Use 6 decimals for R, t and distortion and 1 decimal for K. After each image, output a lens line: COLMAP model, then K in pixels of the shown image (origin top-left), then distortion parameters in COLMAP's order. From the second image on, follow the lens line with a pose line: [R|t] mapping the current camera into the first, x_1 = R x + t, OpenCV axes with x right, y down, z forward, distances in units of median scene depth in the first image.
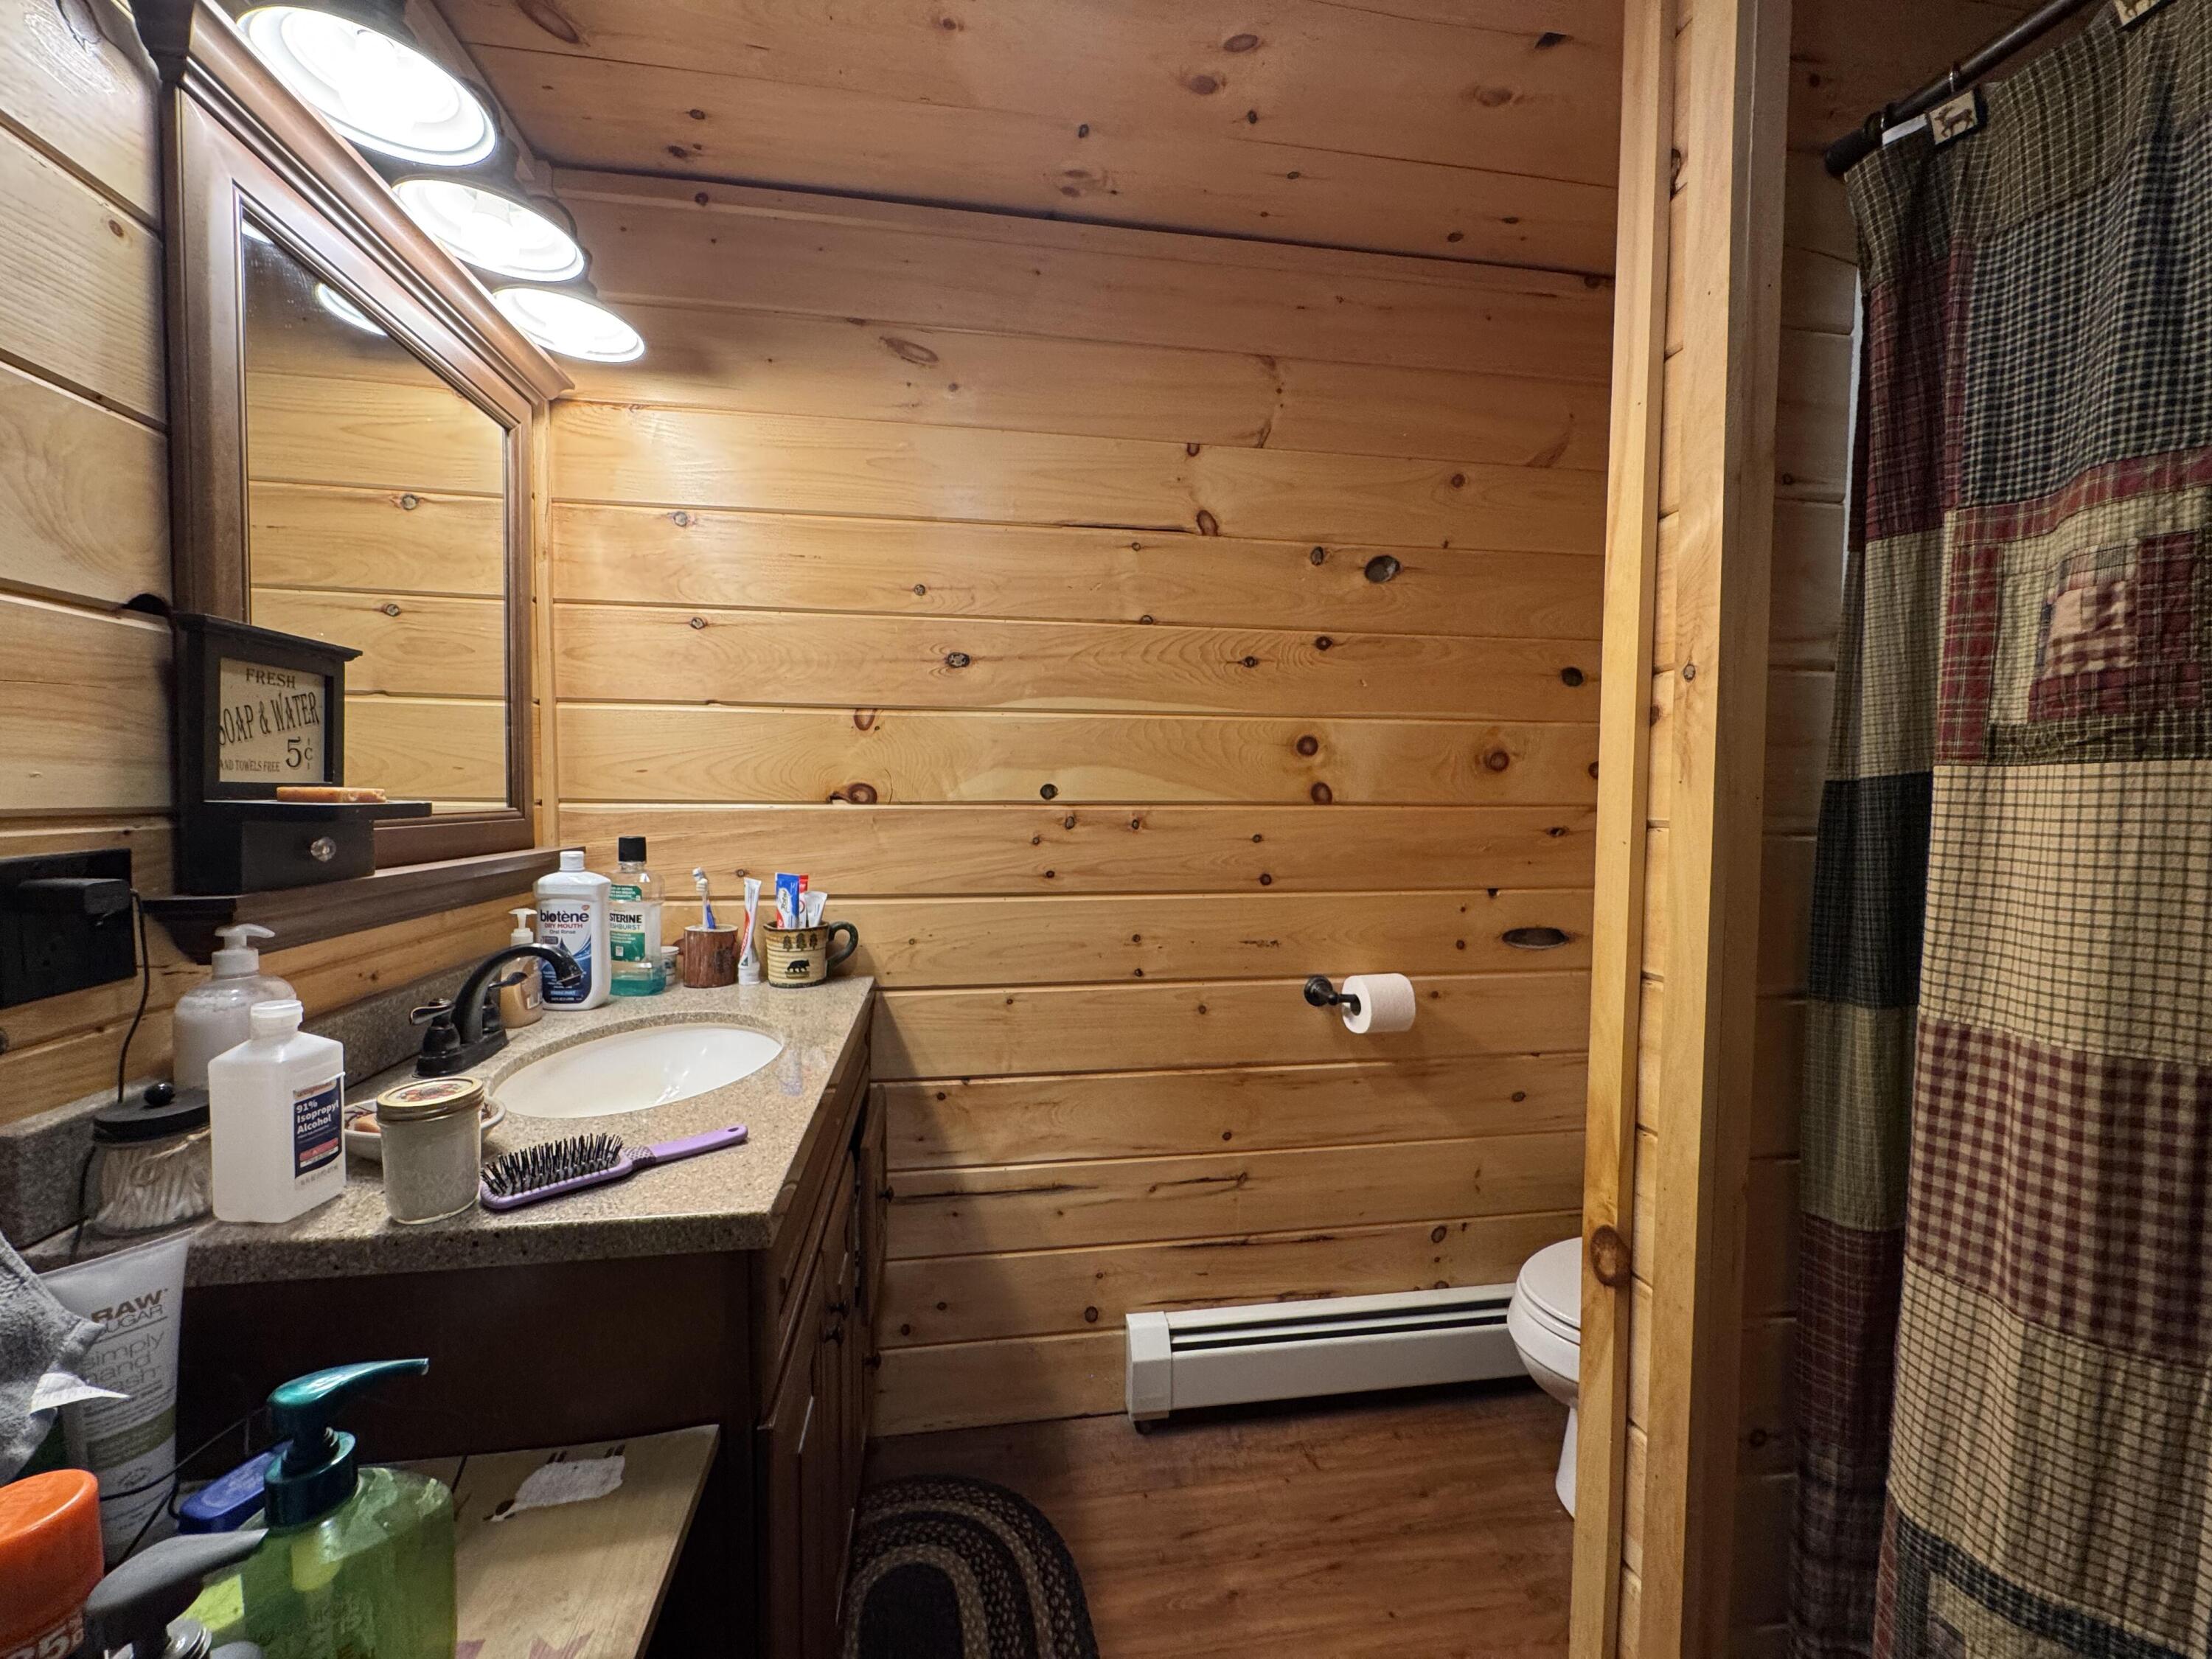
lens RADIAL K [[886.4, 0, 1101.0], [0, 886.4, 828.6], [0, 0, 1]] dist [-0.005196, 0.000830]
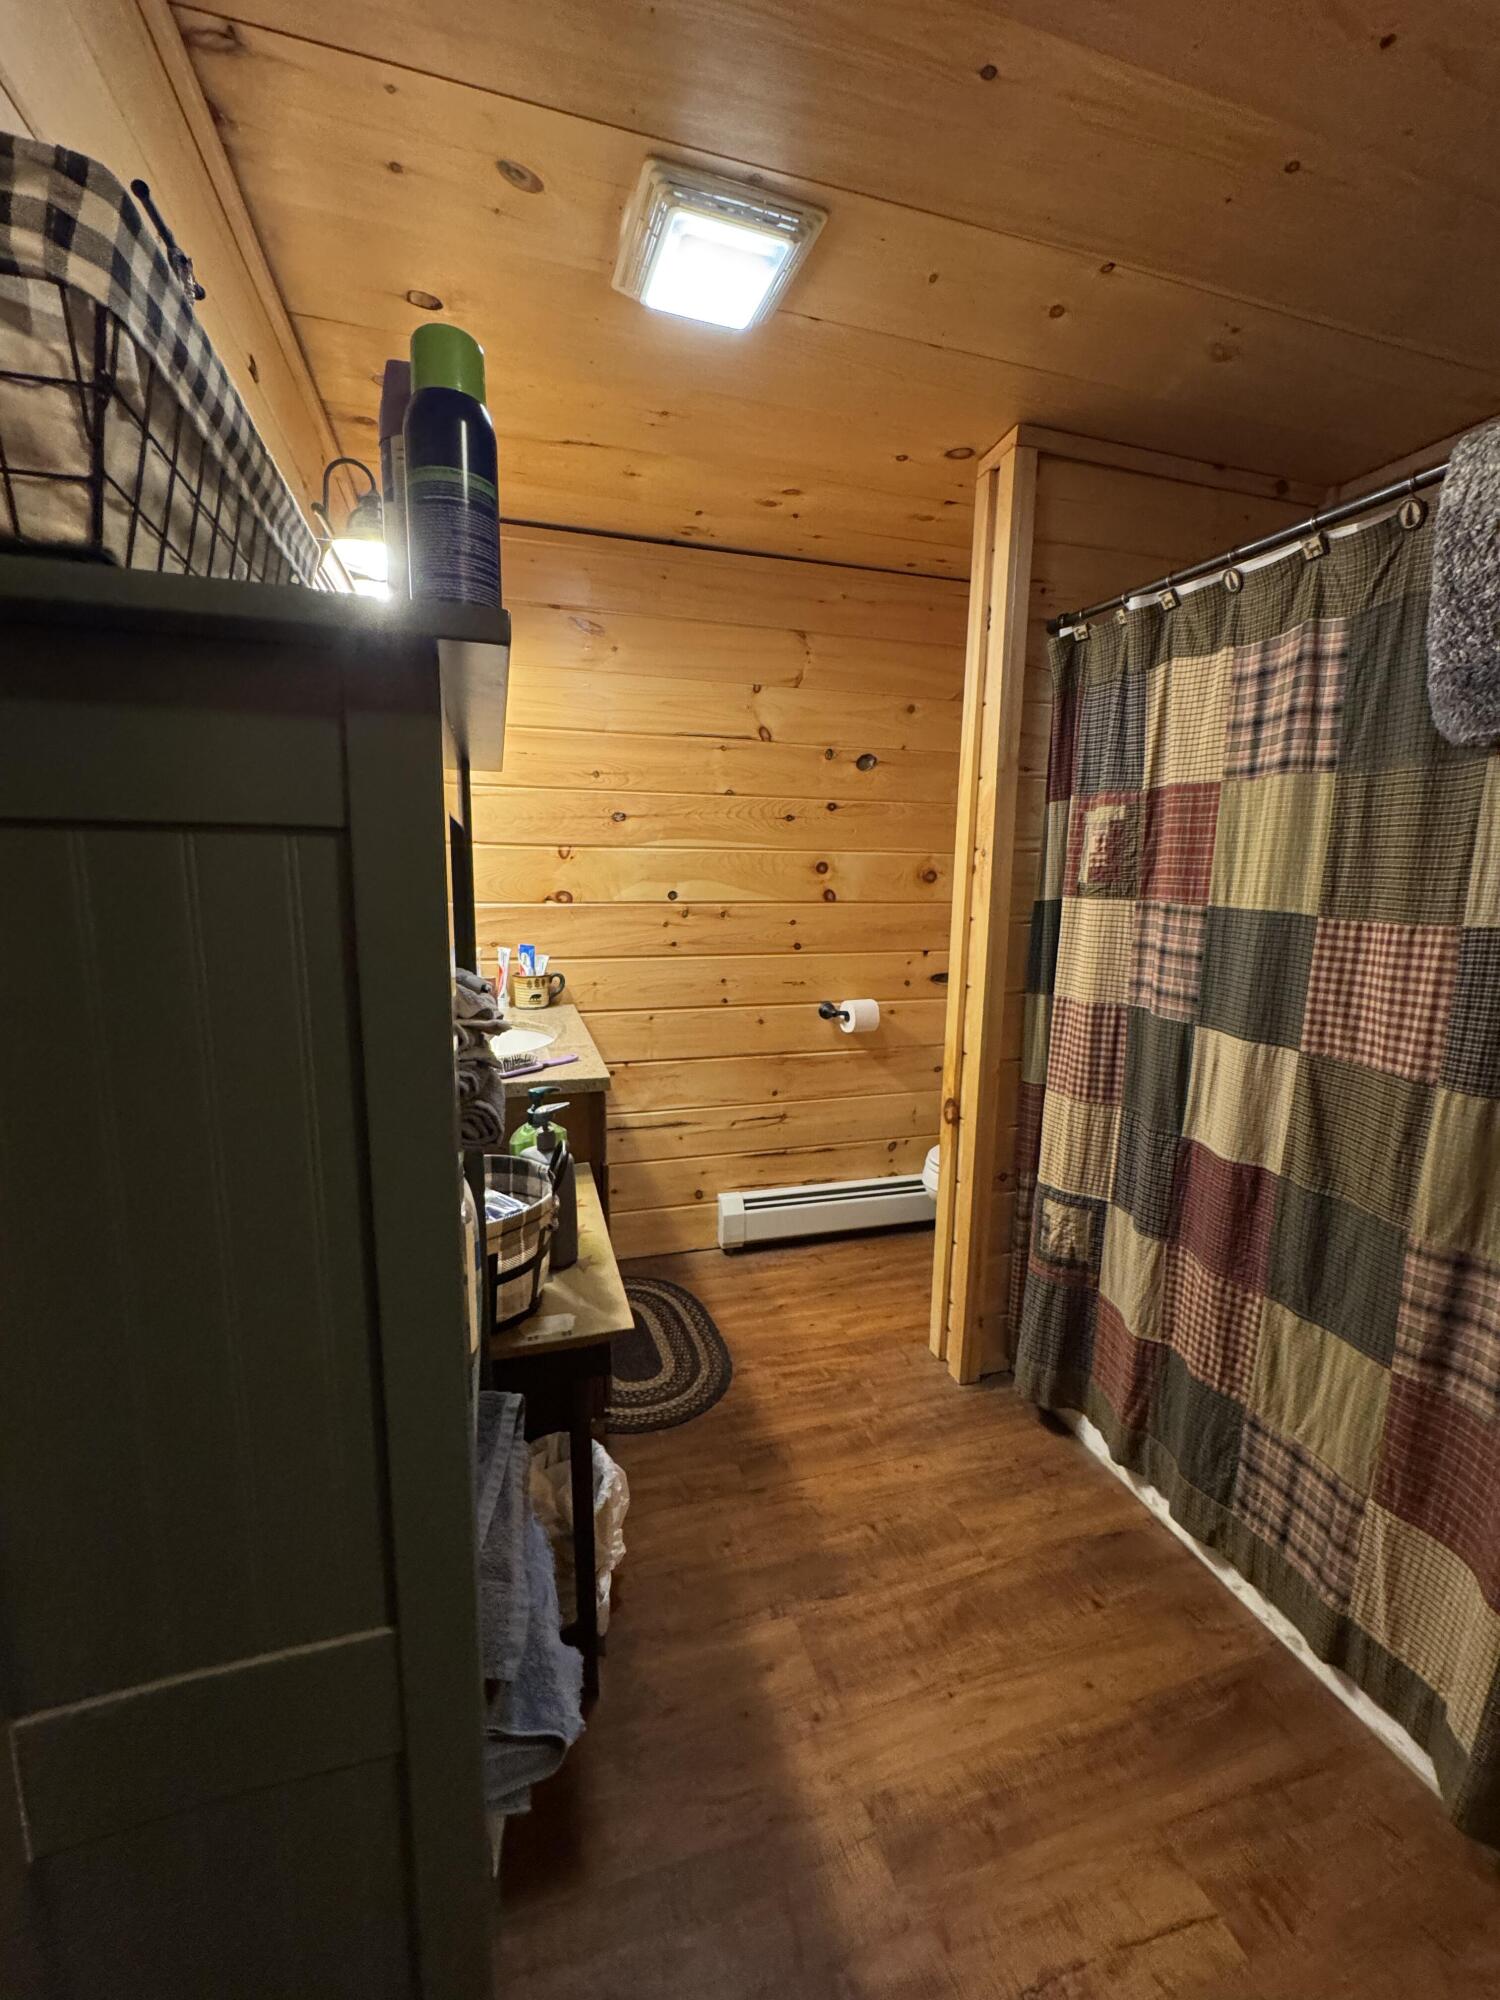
lens RADIAL K [[801.5, 0, 746.0], [0, 801.5, 999.3], [0, 0, 1]] dist [-0.005196, 0.000830]
pose [[0.990917, -0.016330, 0.133481, -0.138319], [0.000733, 0.993241, 0.116070, -0.023820], [-0.134474, -0.114918, 0.984231, -0.599423]]
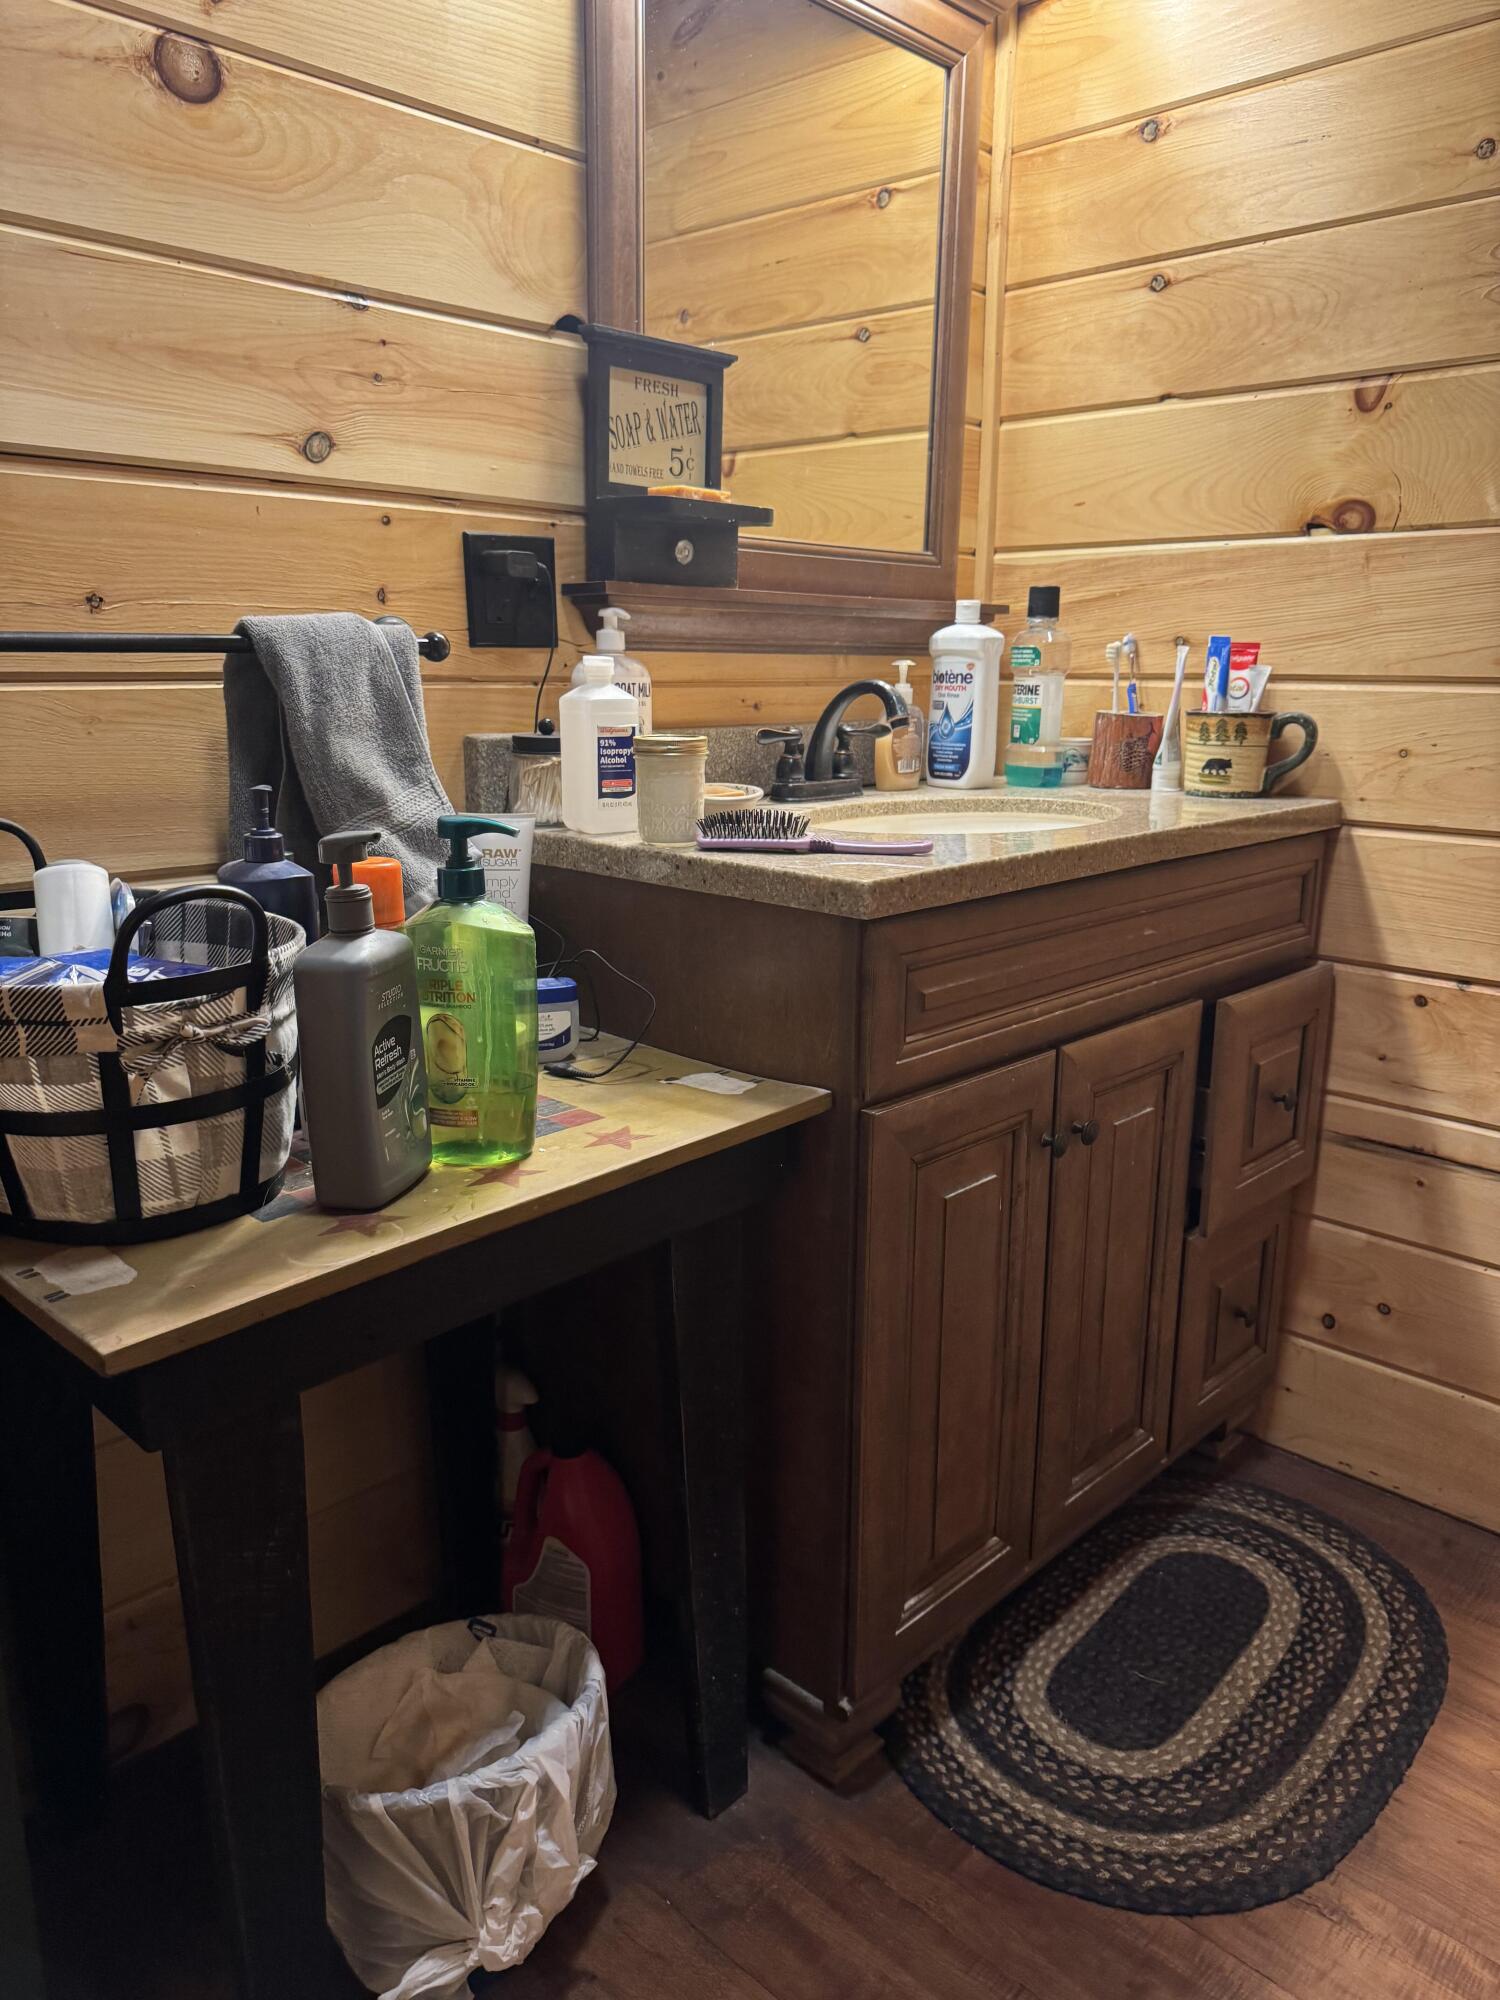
lens RADIAL K [[1427.7, 0, 728.8], [0, 1427.7, 999.0], [0, 0, 1]] dist [0.021794, -0.033661]
pose [[0.597794, 0.185320, -0.779935, 0.357842], [-0.039171, 0.978503, 0.202478, 0.117532], [0.800692, -0.090489, 0.592203, -0.024029]]
